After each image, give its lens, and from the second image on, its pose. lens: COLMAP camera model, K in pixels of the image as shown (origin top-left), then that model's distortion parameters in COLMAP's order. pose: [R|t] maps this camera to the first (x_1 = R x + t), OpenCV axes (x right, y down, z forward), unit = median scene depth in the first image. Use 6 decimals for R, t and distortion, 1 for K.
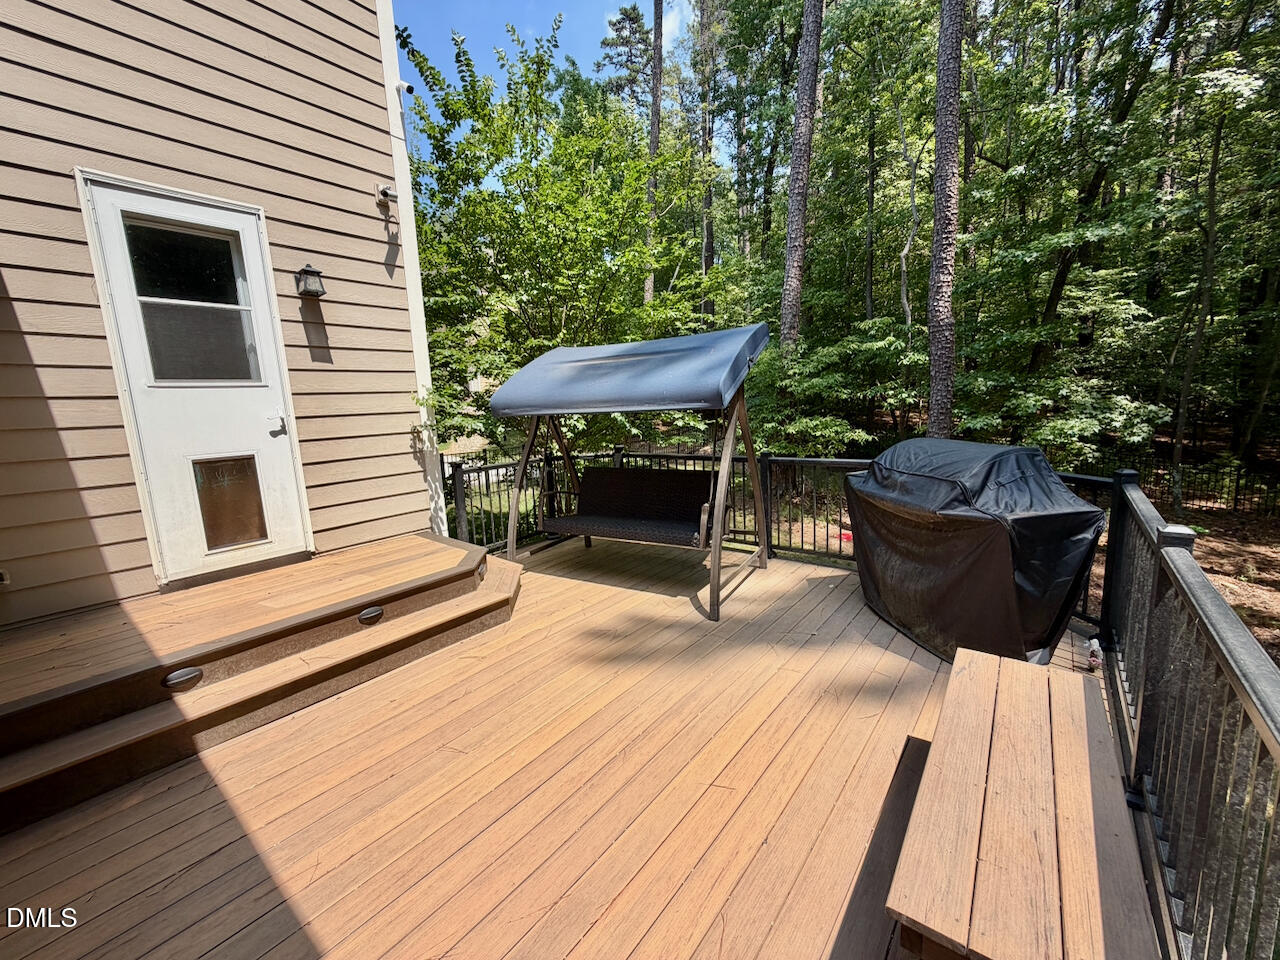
lens RADIAL K [[510.4, 0, 640.0], [0, 510.4, 480.0], [0, 0, 1]] dist [0.000971, -0.000649]
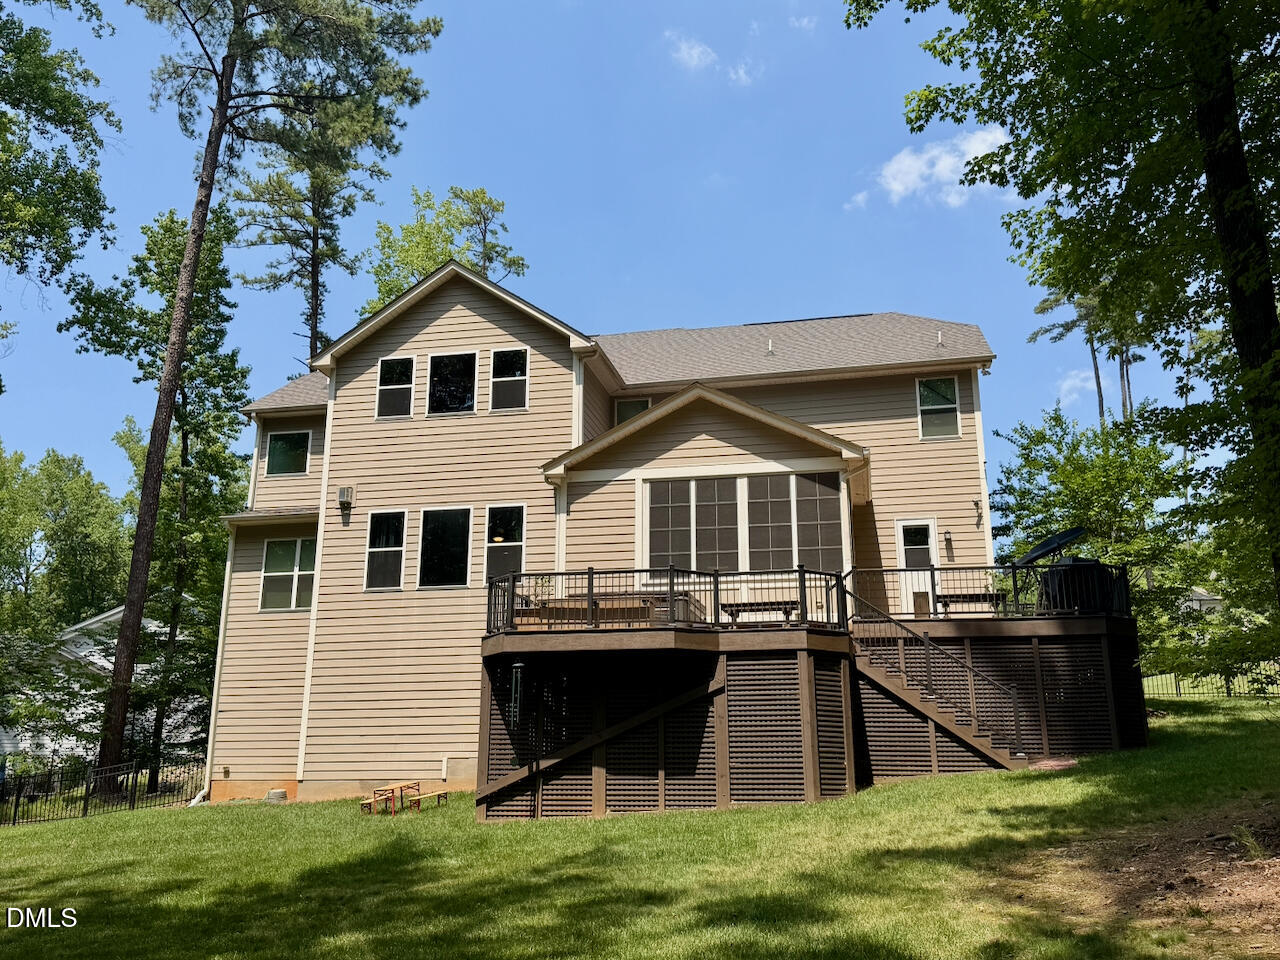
lens RADIAL K [[1112.4, 0, 640.0], [0, 1112.4, 480.0], [0, 0, 1]] dist [0.121053, -0.210683]
pose [[0.446171, -0.188212, -0.874933, 3.929546], [-0.157074, 0.945992, -0.283597, 1.309676], [0.881055, 0.263962, 0.392511, -2.937865]]
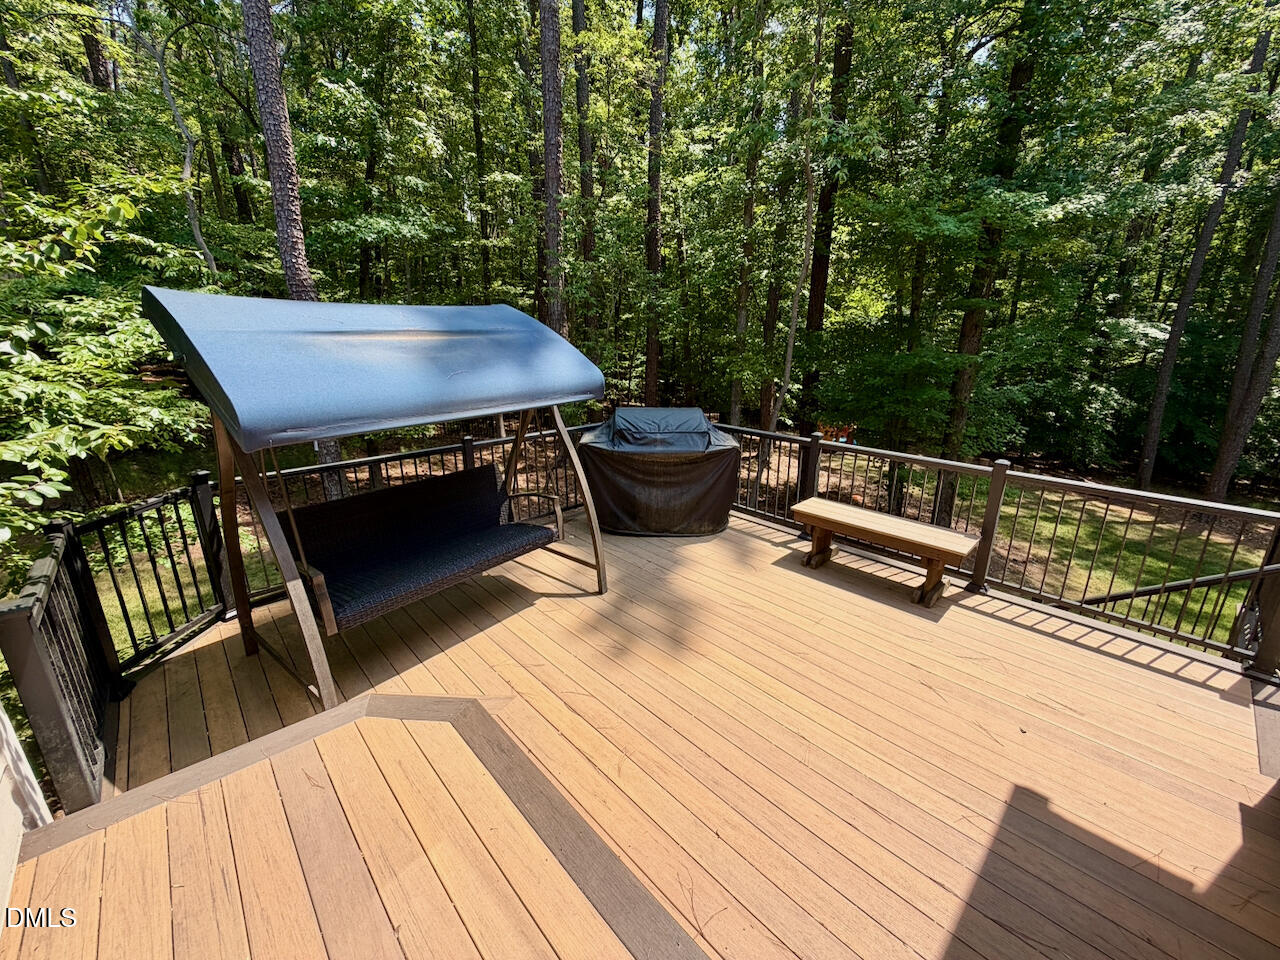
lens RADIAL K [[510.4, 0, 640.0], [0, 510.4, 480.0], [0, 0, 1]] dist [0.000971, -0.000649]
pose [[0.142422, -0.231039, 0.962464, -1.368022], [0.141059, 0.967189, 0.211300, -0.292502], [-0.979703, 0.105670, 0.170339, 1.169692]]
